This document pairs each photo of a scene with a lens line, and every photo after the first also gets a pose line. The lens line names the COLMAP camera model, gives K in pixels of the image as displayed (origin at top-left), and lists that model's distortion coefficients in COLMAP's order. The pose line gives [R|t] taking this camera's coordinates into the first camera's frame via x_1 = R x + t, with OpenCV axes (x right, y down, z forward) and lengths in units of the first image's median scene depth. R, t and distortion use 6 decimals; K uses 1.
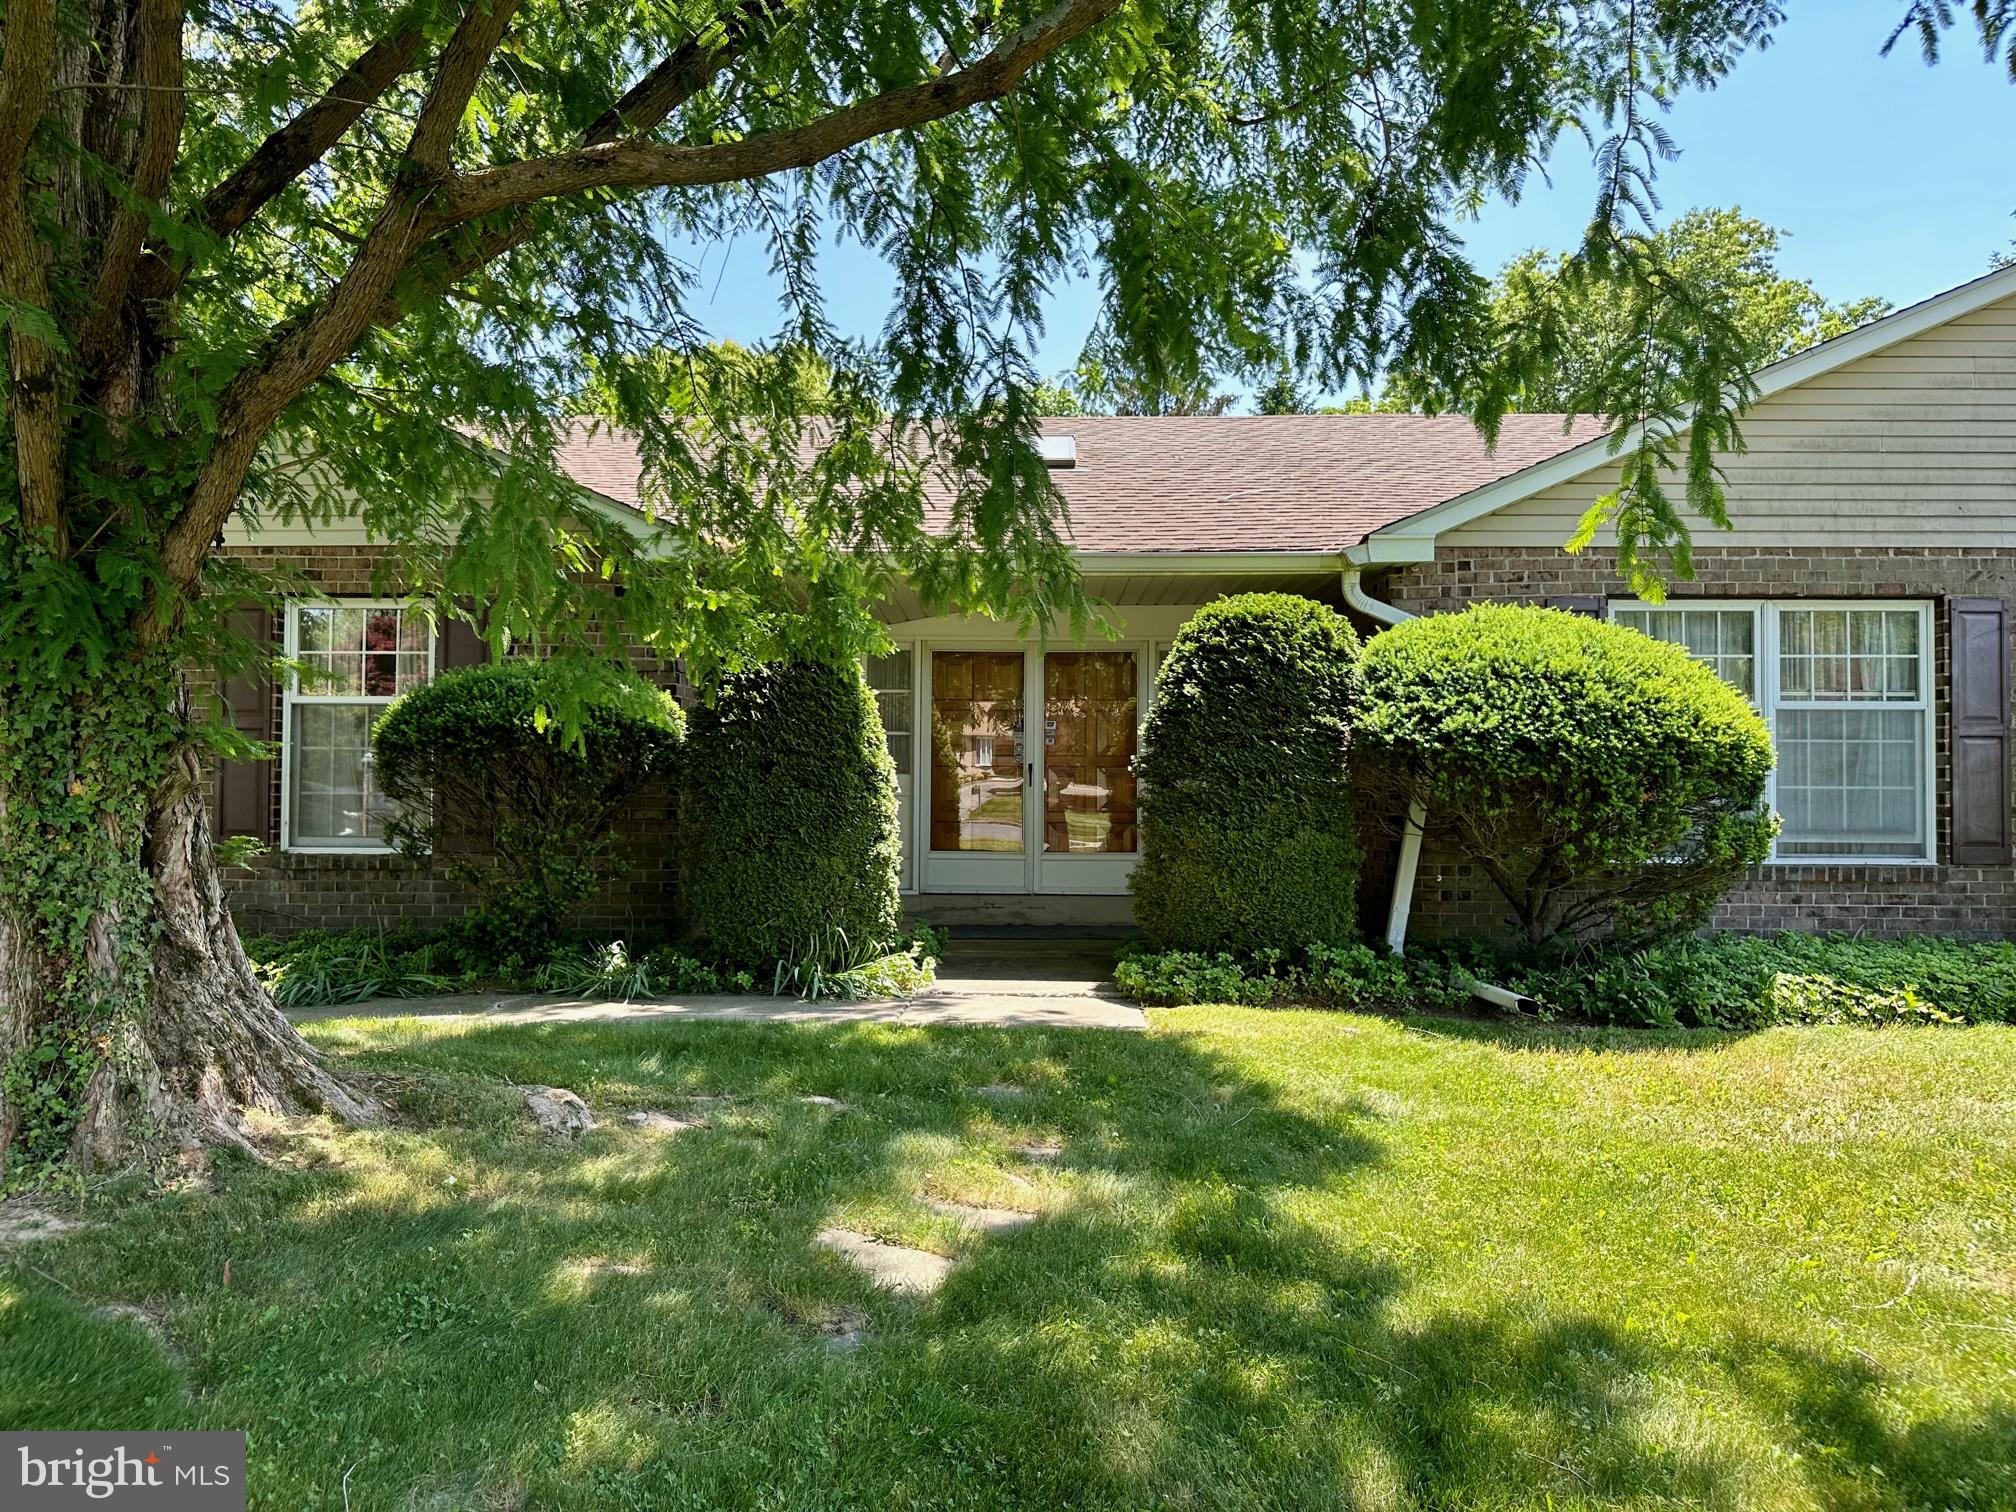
lens RADIAL K [[1486.5, 0, 1008.0], [0, 1486.5, 756.0], [0, 0, 1]] dist [0.072474, -0.002274]
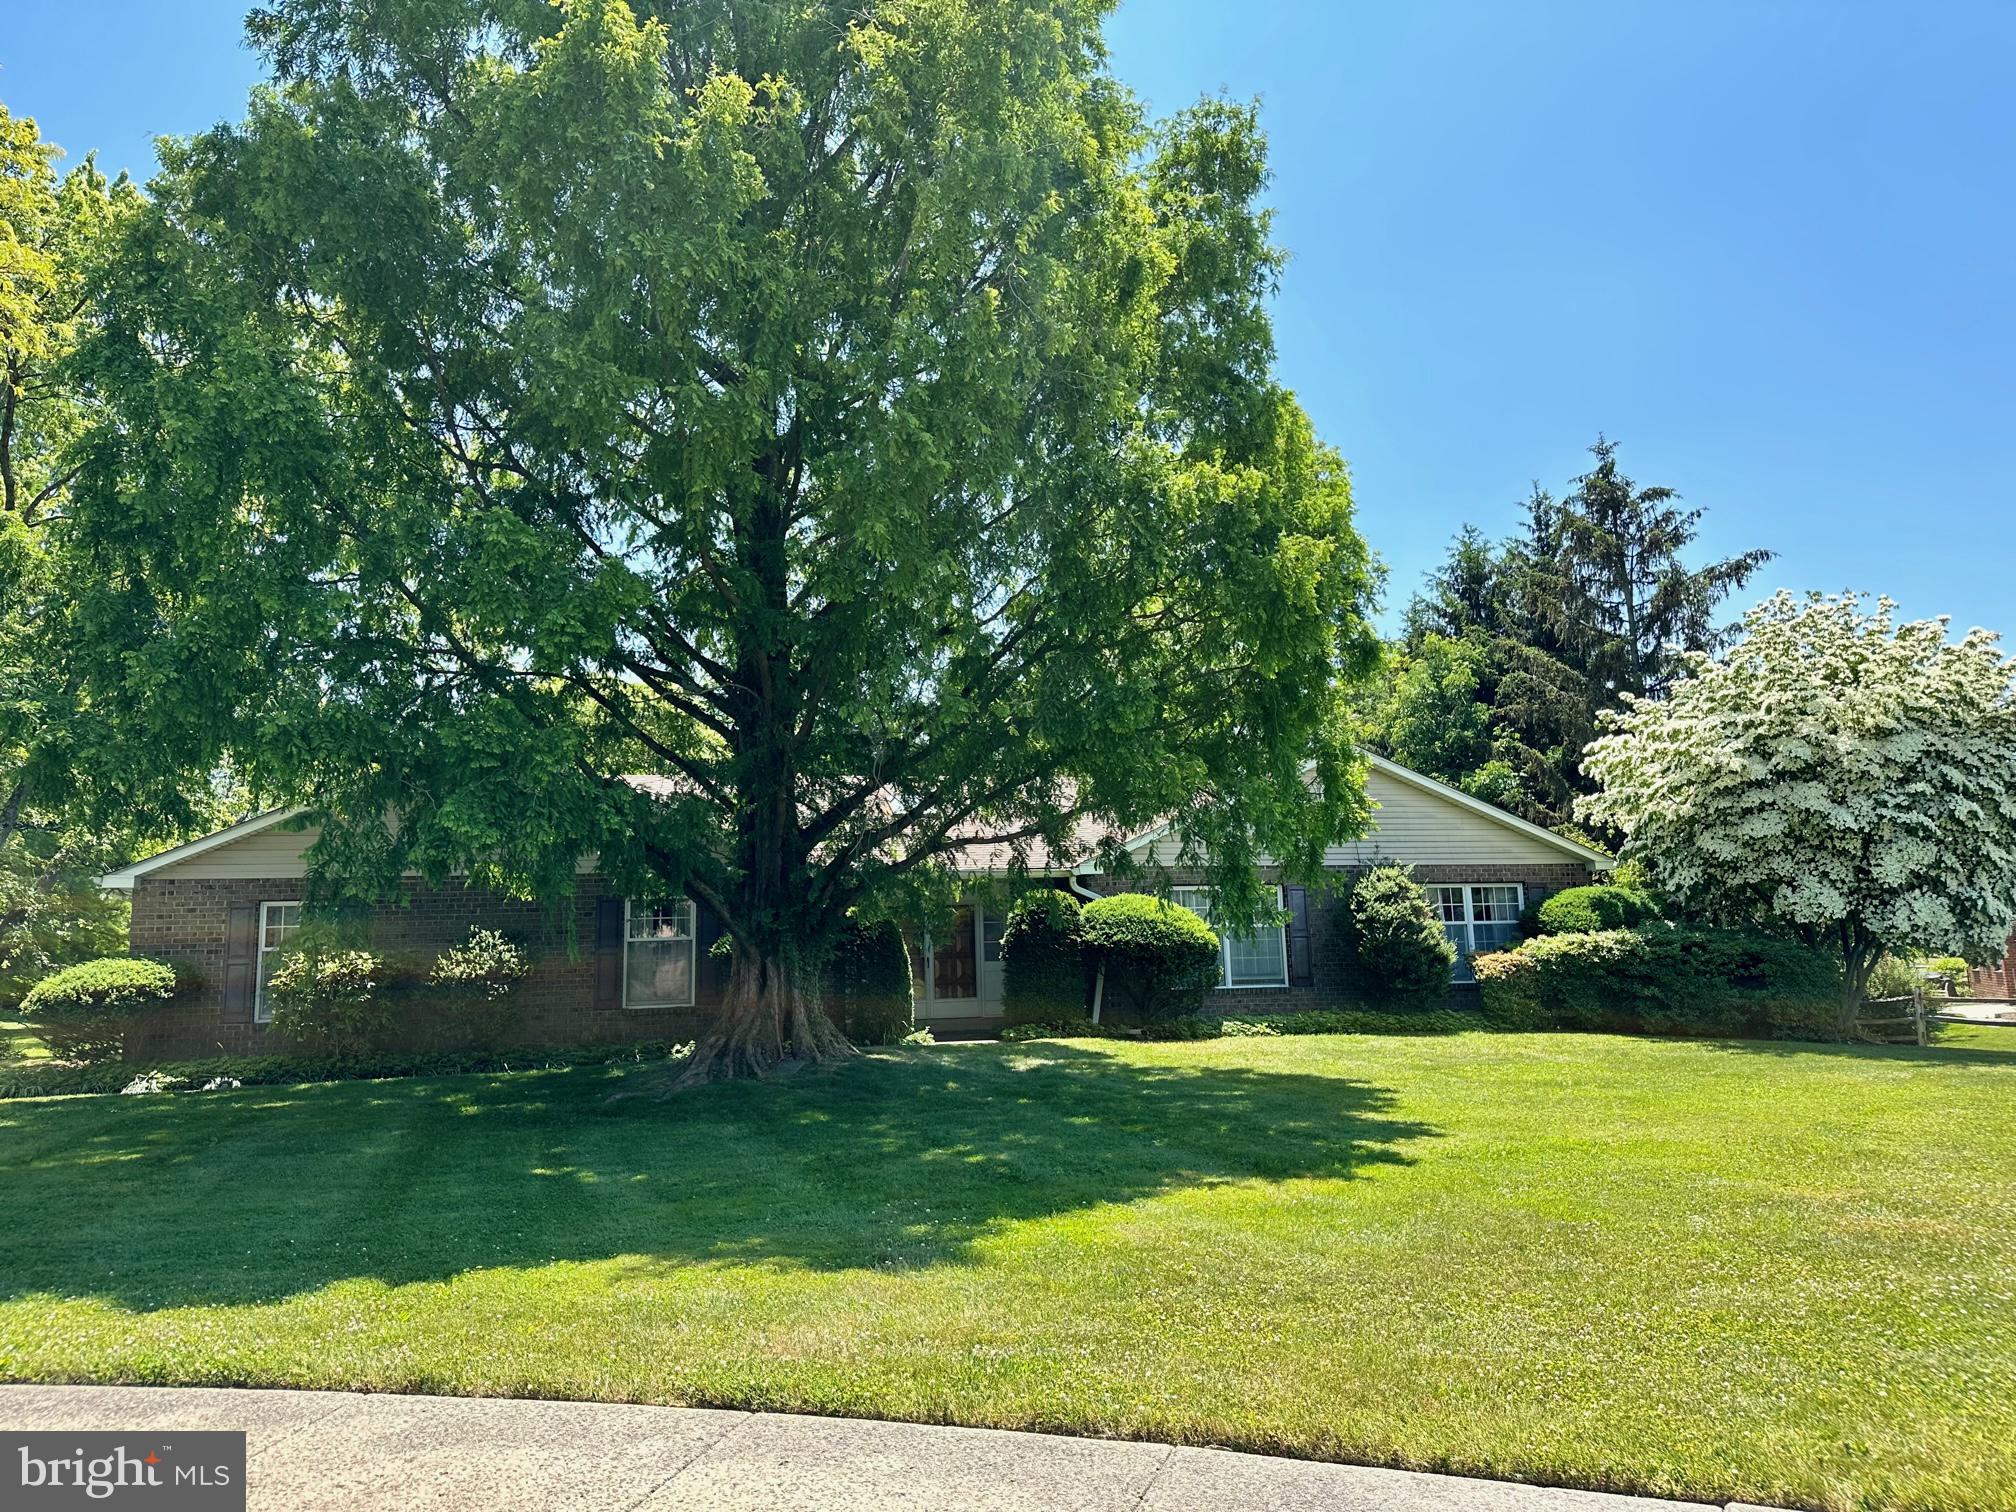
lens RADIAL K [[1486.5, 0, 1008.0], [0, 1486.5, 756.0], [0, 0, 1]] dist [0.072474, -0.002274]
pose [[0.972954, 0.004250, 0.230959, -0.538062], [0.026872, 0.990960, -0.131437, 0.002643], [-0.229430, 0.134088, 0.964045, -1.667392]]
